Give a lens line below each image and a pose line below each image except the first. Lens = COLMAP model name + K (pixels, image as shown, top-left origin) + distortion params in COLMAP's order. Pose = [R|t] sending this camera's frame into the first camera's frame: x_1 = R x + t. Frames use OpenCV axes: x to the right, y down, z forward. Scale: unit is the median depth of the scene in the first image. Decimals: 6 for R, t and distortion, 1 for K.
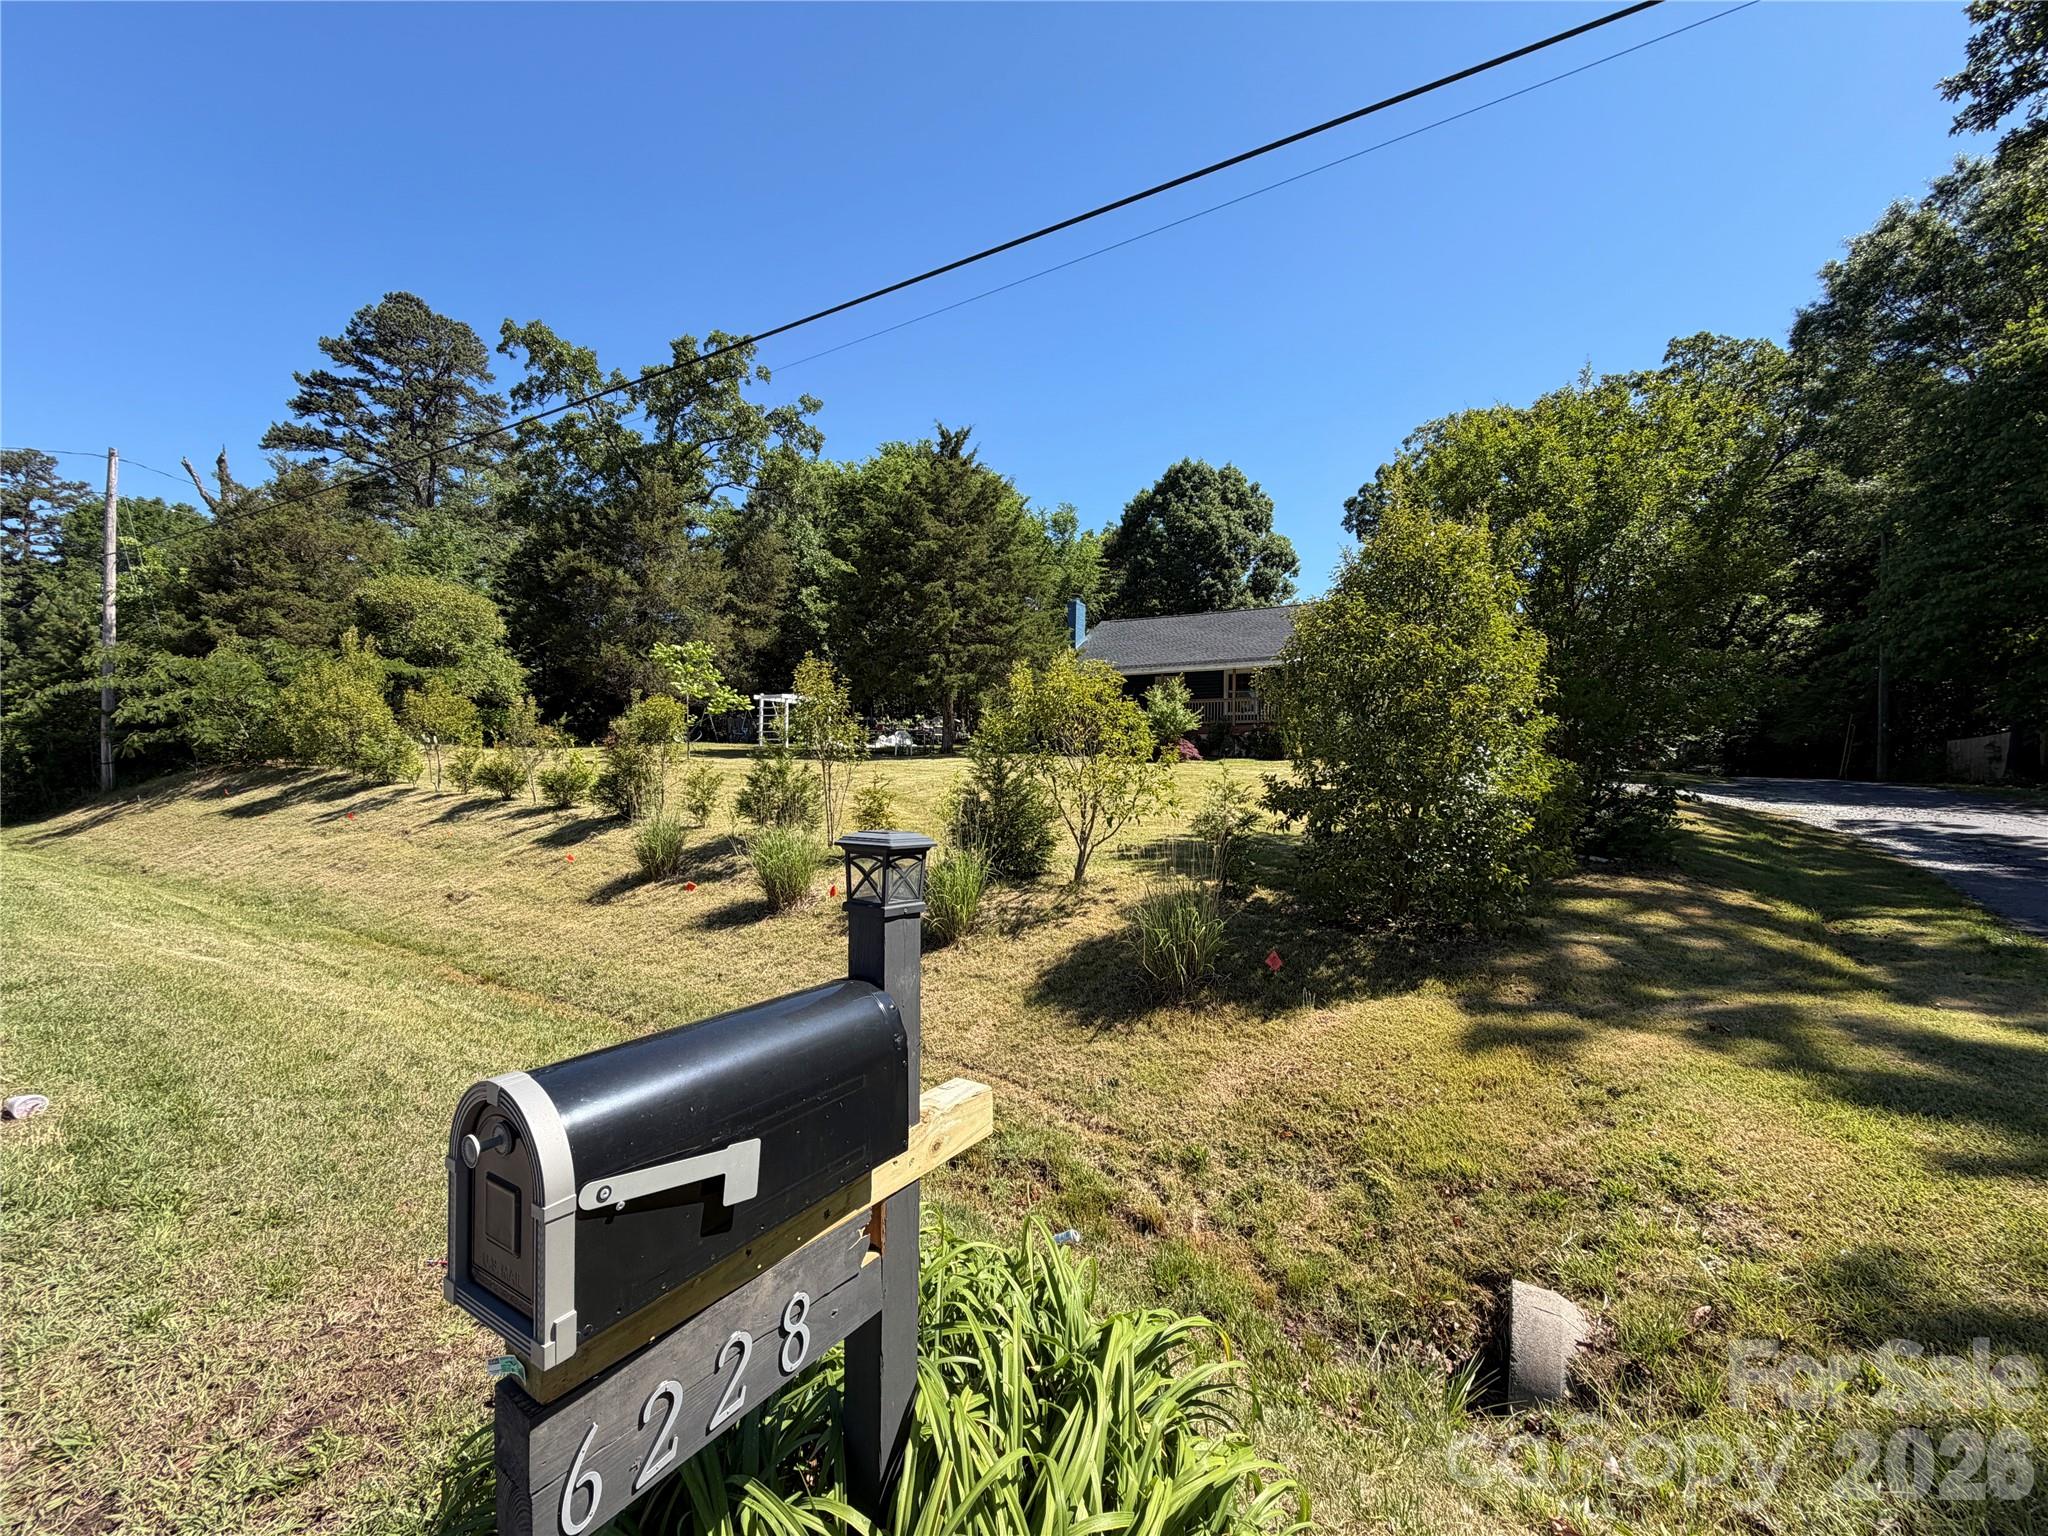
lens RADIAL K [[812.7, 0, 1016.1], [0, 812.7, 772.1], [0, 0, 1]] dist [-0.001138, 0.000438]
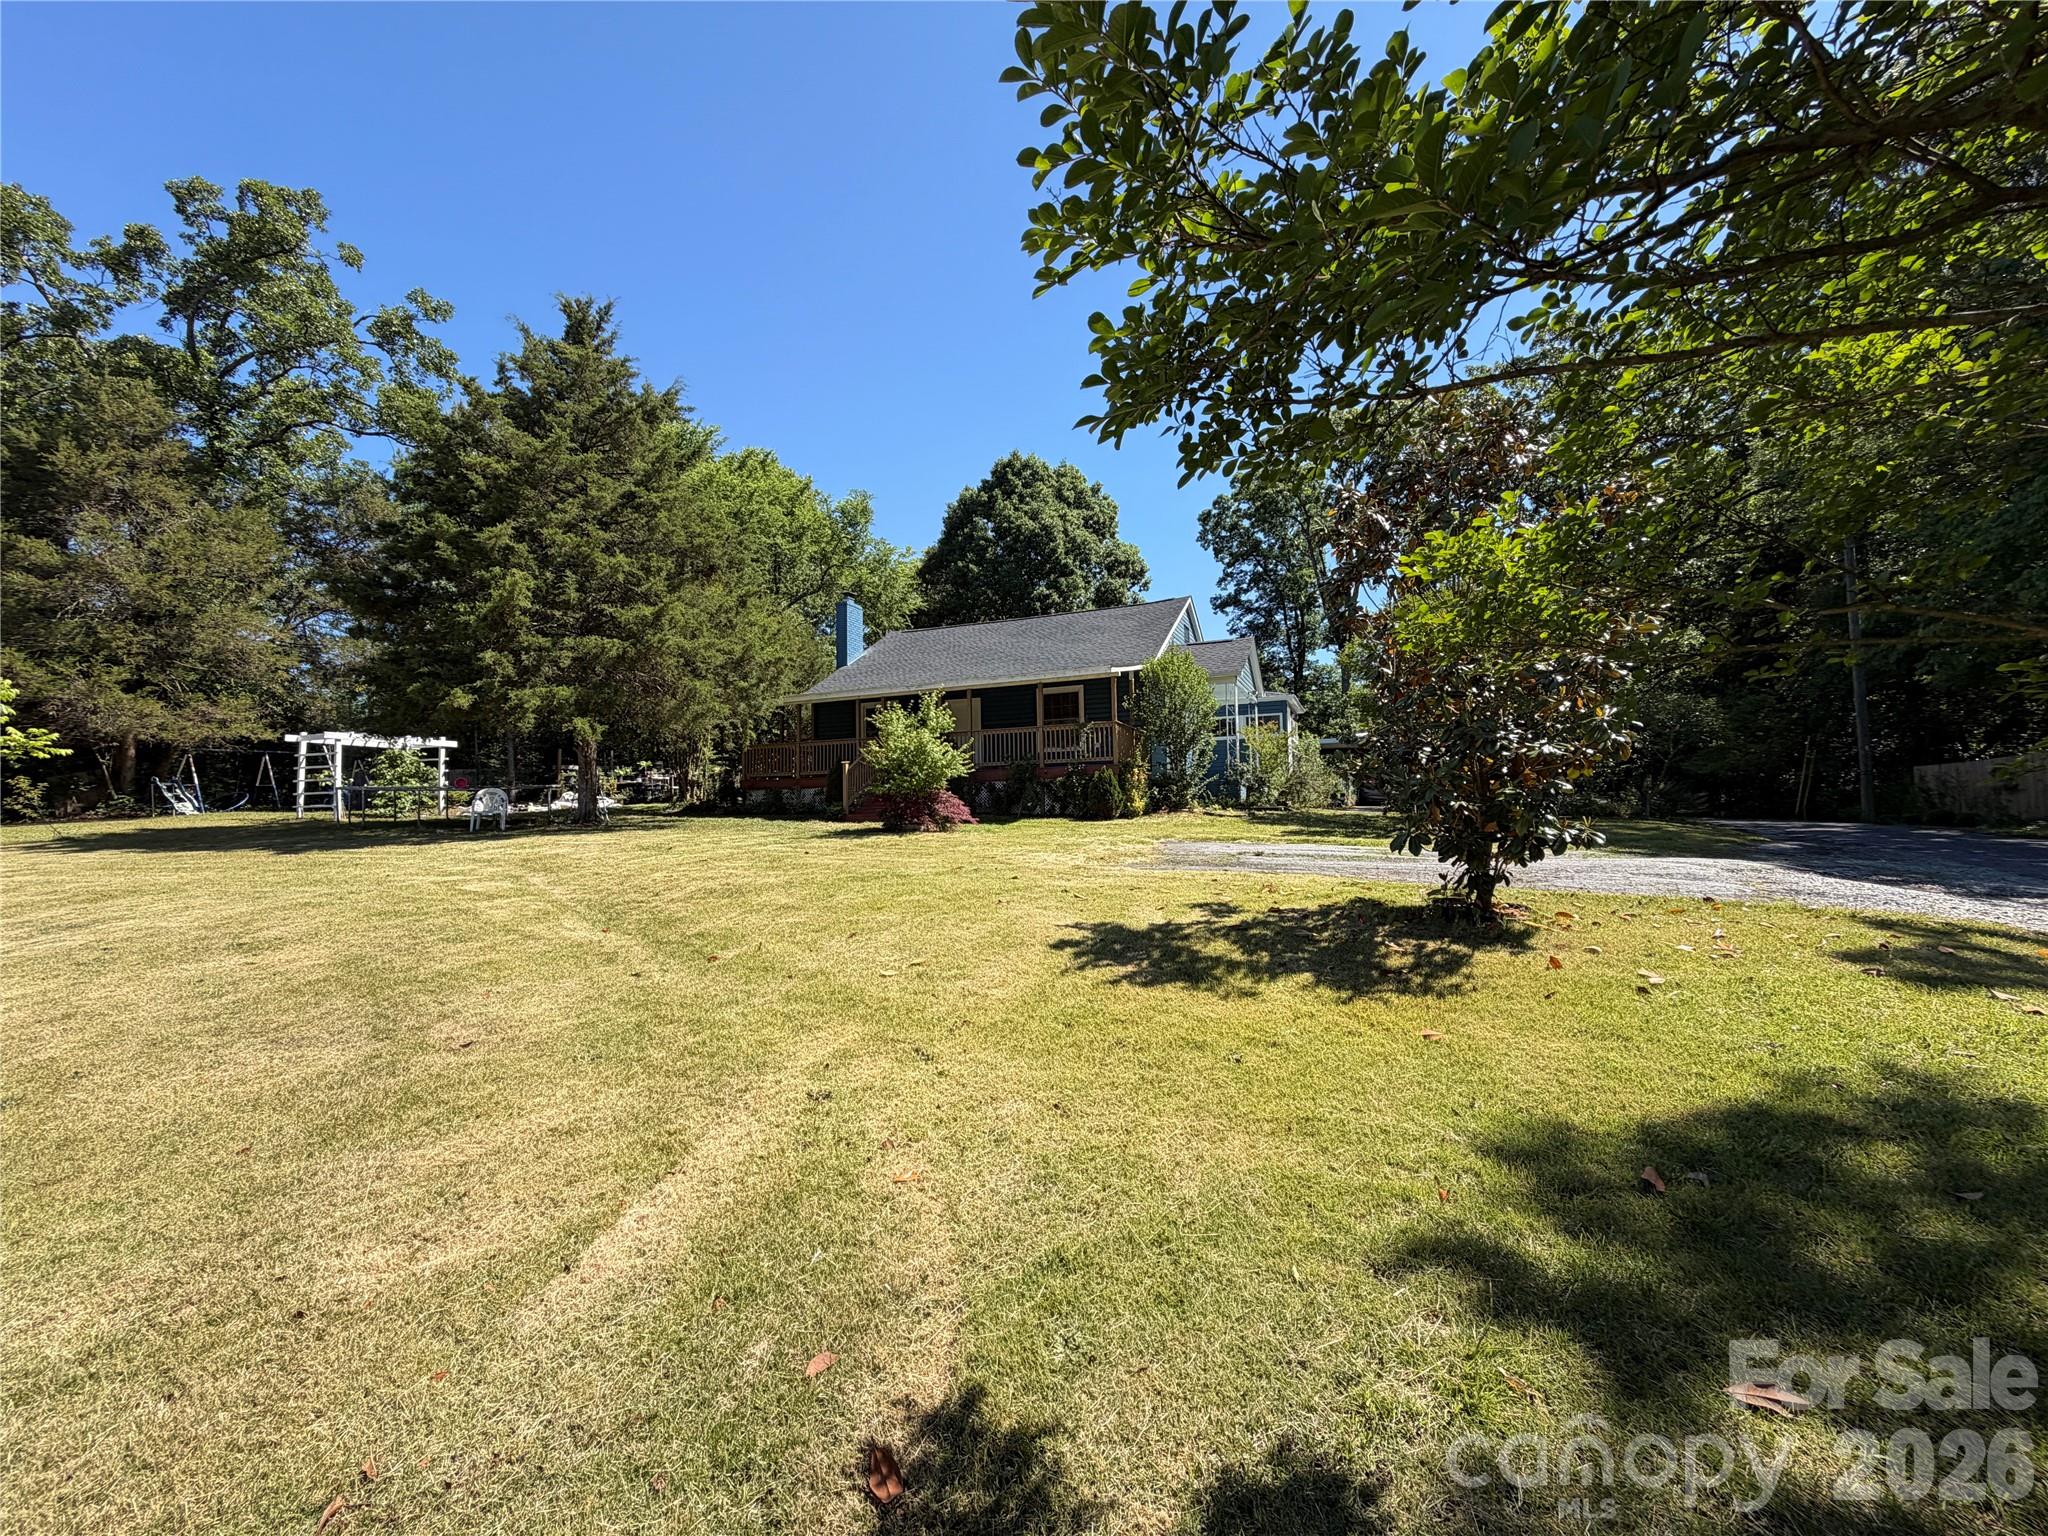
lens RADIAL K [[812.7, 0, 1014.6], [0, 812.7, 771.7], [0, 0, 1]] dist [-0.001138, 0.000438]
pose [[0.989383, -0.022548, 0.143572, 0.124525], [0.030244, 0.998207, -0.051652, -0.016869], [-0.142150, 0.055445, 0.988291, 0.288304]]
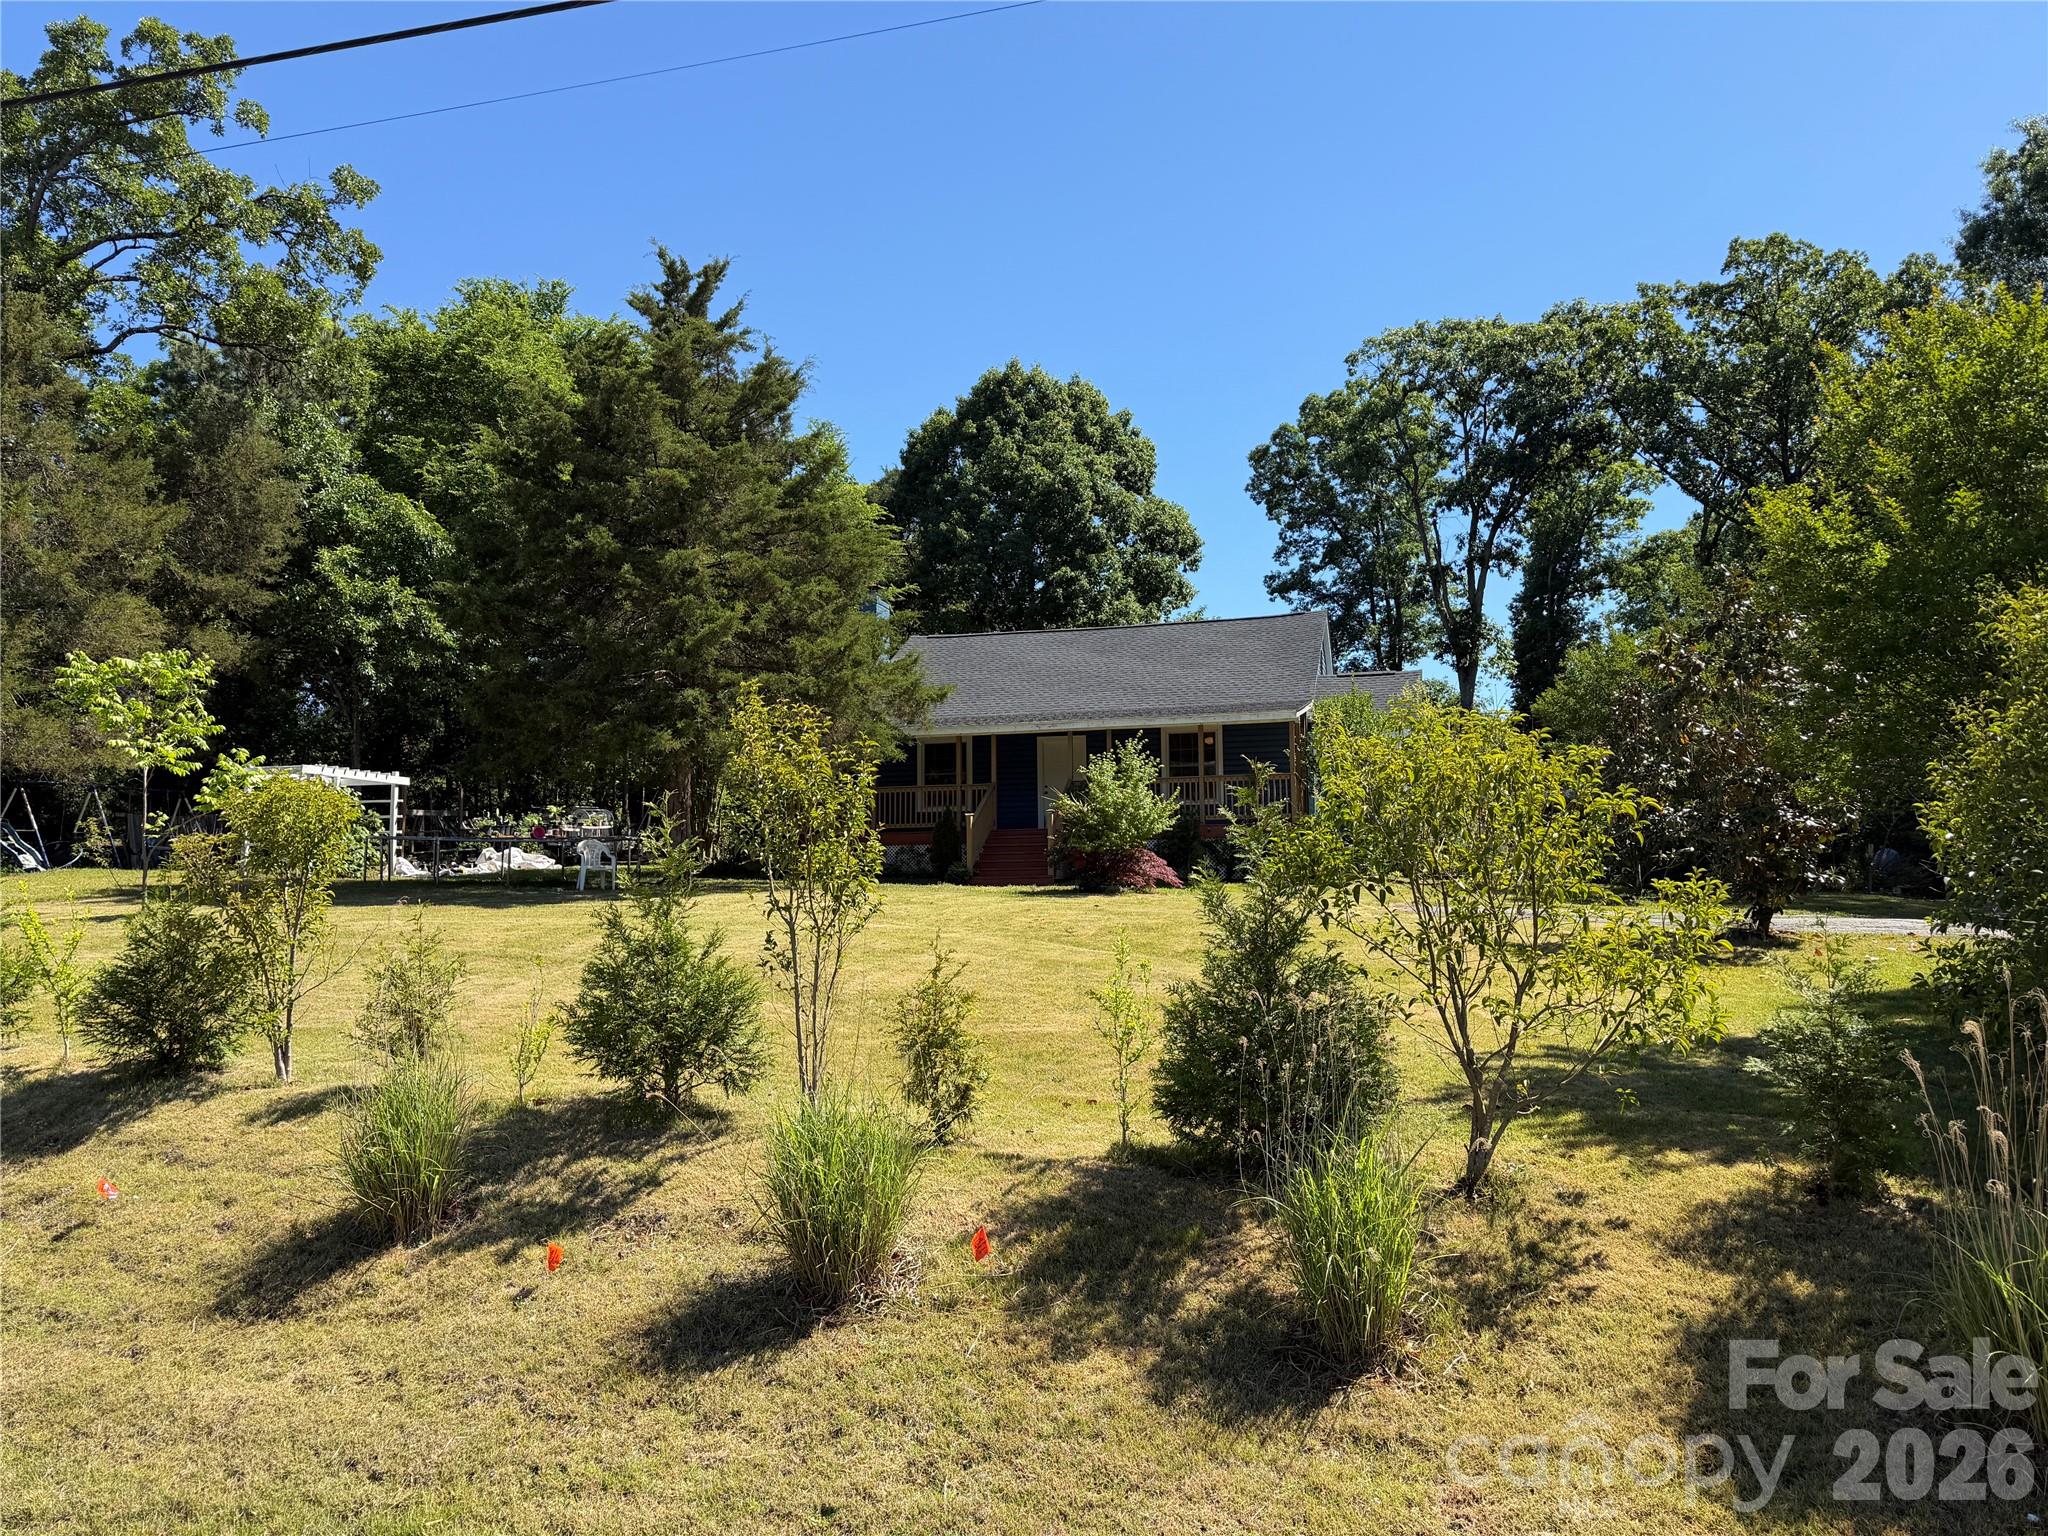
lens RADIAL K [[1432.0, 0, 1010.9], [0, 1432.0, 788.1], [0, 0, 1]] dist [0.063477, -0.078195]
pose [[0.962634, 0.000414, 0.270807, -0.106680], [0.021166, 0.996825, -0.076762, -0.007954], [-0.269979, 0.079626, 0.959568, 0.067621]]
